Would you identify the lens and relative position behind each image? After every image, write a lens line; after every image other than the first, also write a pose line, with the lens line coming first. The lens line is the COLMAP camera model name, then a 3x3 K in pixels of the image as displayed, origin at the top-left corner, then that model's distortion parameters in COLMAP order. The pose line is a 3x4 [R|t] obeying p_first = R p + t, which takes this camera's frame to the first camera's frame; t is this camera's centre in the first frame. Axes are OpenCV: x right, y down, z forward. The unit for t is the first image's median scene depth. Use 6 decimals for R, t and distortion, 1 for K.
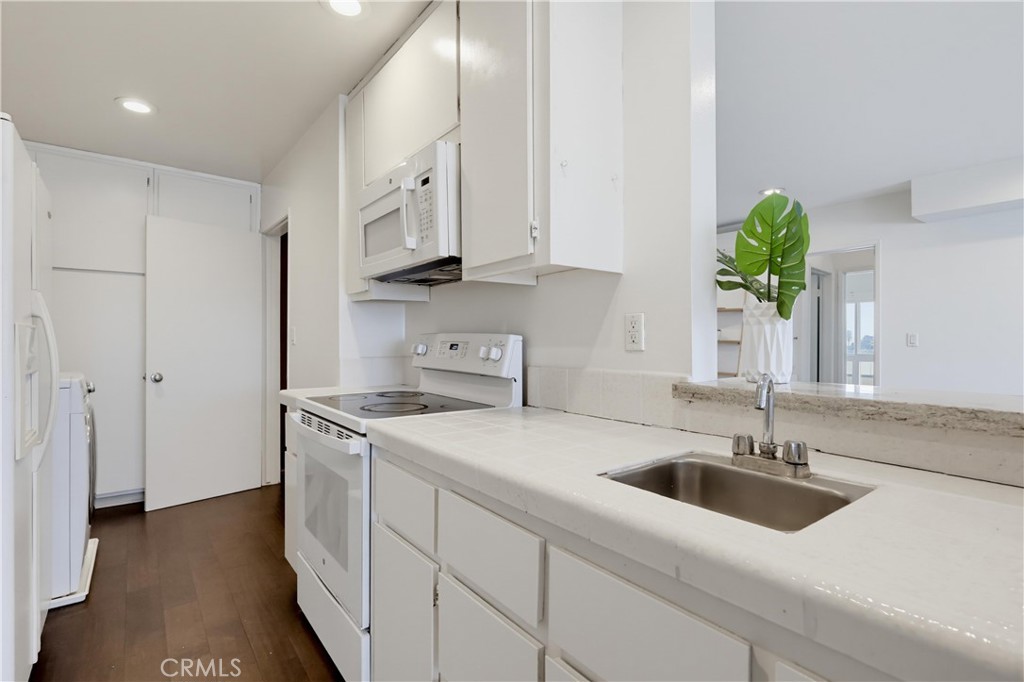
lens RADIAL K [[494.9, 0, 512.0], [0, 494.9, 341.0], [0, 0, 1]] dist [0.004839, 0.000432]
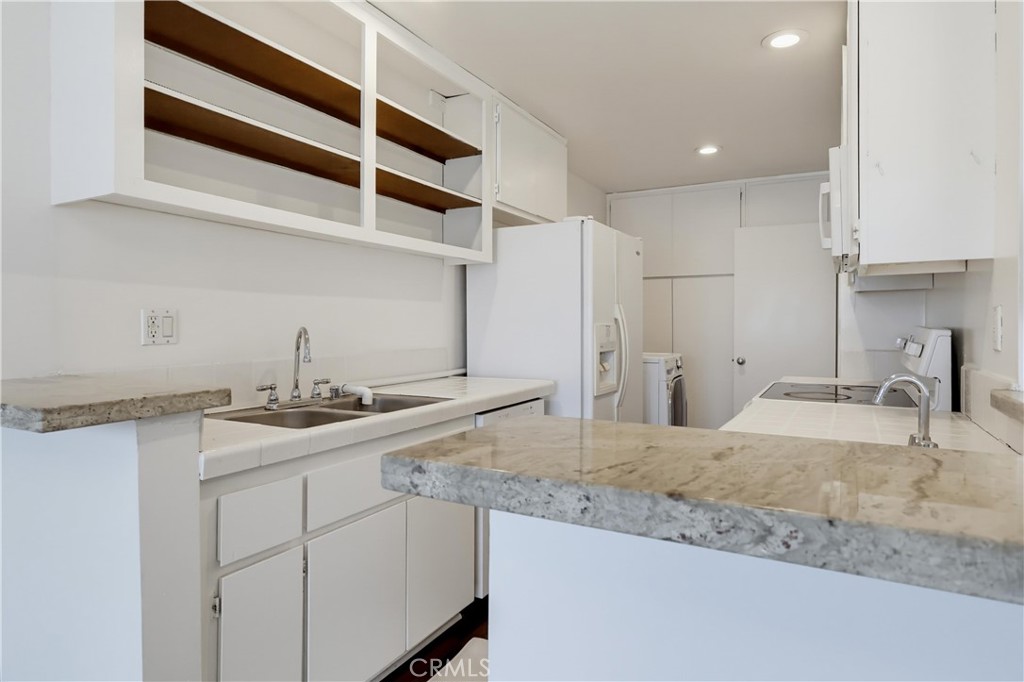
lens RADIAL K [[578.0, 0, 512.0], [0, 578.0, 341.0], [0, 0, 1]] dist [-0.000056, 0.000053]
pose [[0.403193, 0.021531, -0.914862, 0.645140], [0.002664, 0.999691, 0.024701, -0.018739], [0.915111, -0.012396, 0.403011, -0.126445]]
